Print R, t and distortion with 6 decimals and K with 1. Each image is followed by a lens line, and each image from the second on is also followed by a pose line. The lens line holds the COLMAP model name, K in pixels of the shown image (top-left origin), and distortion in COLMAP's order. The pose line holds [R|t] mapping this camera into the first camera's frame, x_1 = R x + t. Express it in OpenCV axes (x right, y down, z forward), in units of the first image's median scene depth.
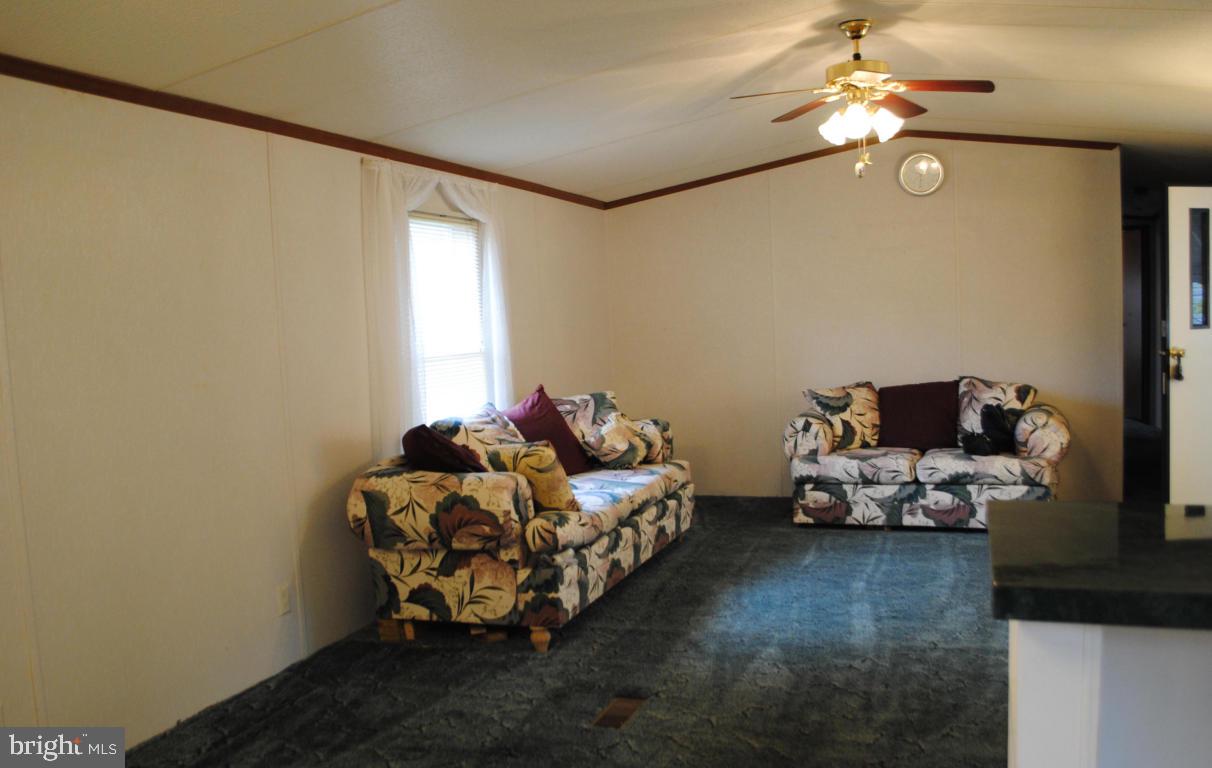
lens RADIAL K [[999.8, 0, 614.8], [0, 999.8, 392.1], [0, 0, 1]] dist [-0.072731, 0.006037]
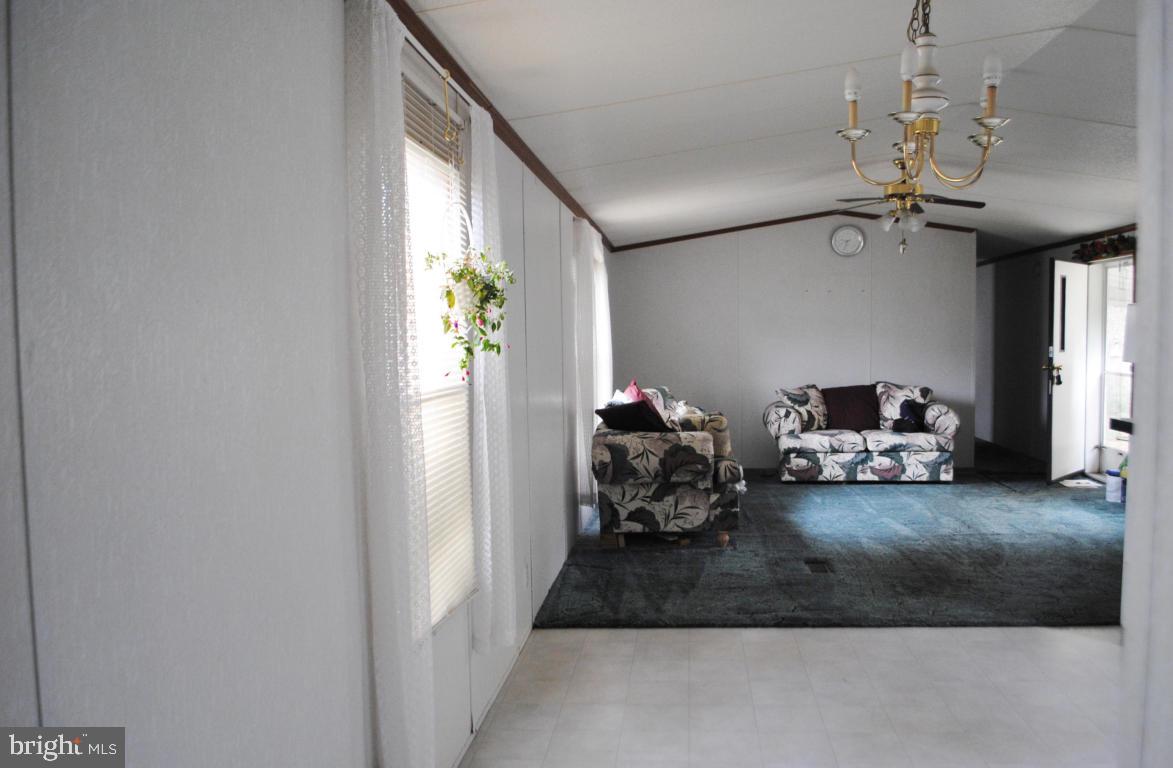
lens RADIAL K [[941.6, 0, 593.9], [0, 941.6, 388.6], [0, 0, 1]] dist [-0.085982, -0.000518]
pose [[0.967978, 0.015876, 0.250533, -0.604664], [-0.010014, 0.999646, -0.024658, 0.049570], [-0.250836, 0.021360, 0.967794, -0.344913]]
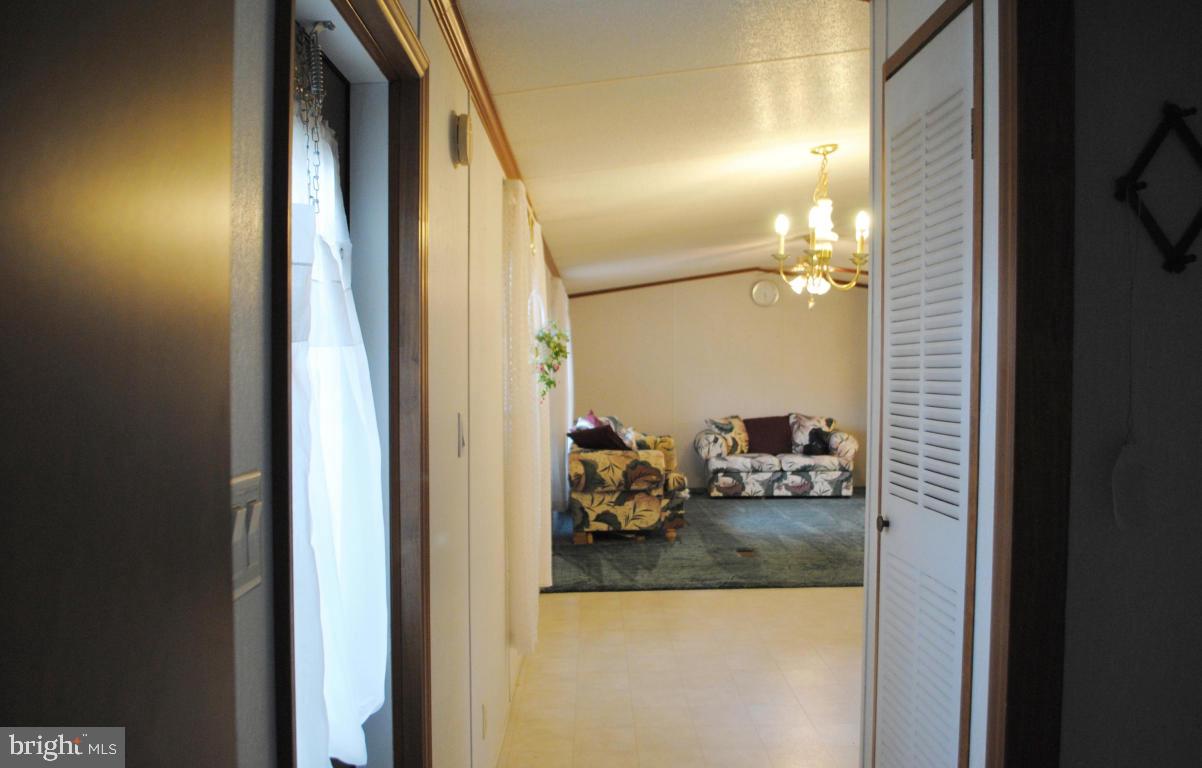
lens RADIAL K [[969.2, 0, 599.3], [0, 969.2, 388.1], [0, 0, 1]] dist [-0.096505, 0.013129]
pose [[0.937009, 0.034192, 0.347628, -0.827807], [-0.013174, 0.997949, -0.062649, 0.076225], [-0.349057, 0.054123, 0.935537, -0.694086]]
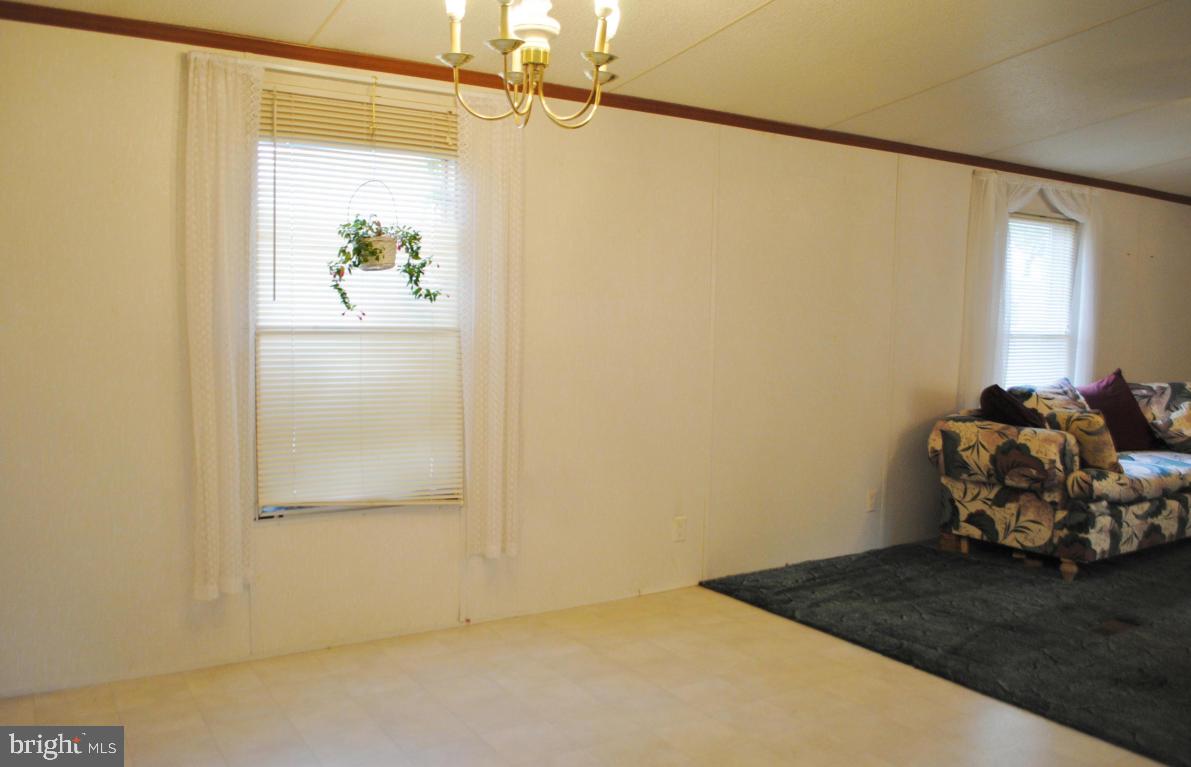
lens RADIAL K [[960.4, 0, 601.3], [0, 960.4, 387.8], [0, 0, 1]] dist [-0.096505, 0.013129]
pose [[0.793616, 0.116419, -0.597177, 0.122120], [-0.104550, 0.993017, 0.054646, 0.023134], [0.599369, 0.019068, 0.800246, -0.246819]]
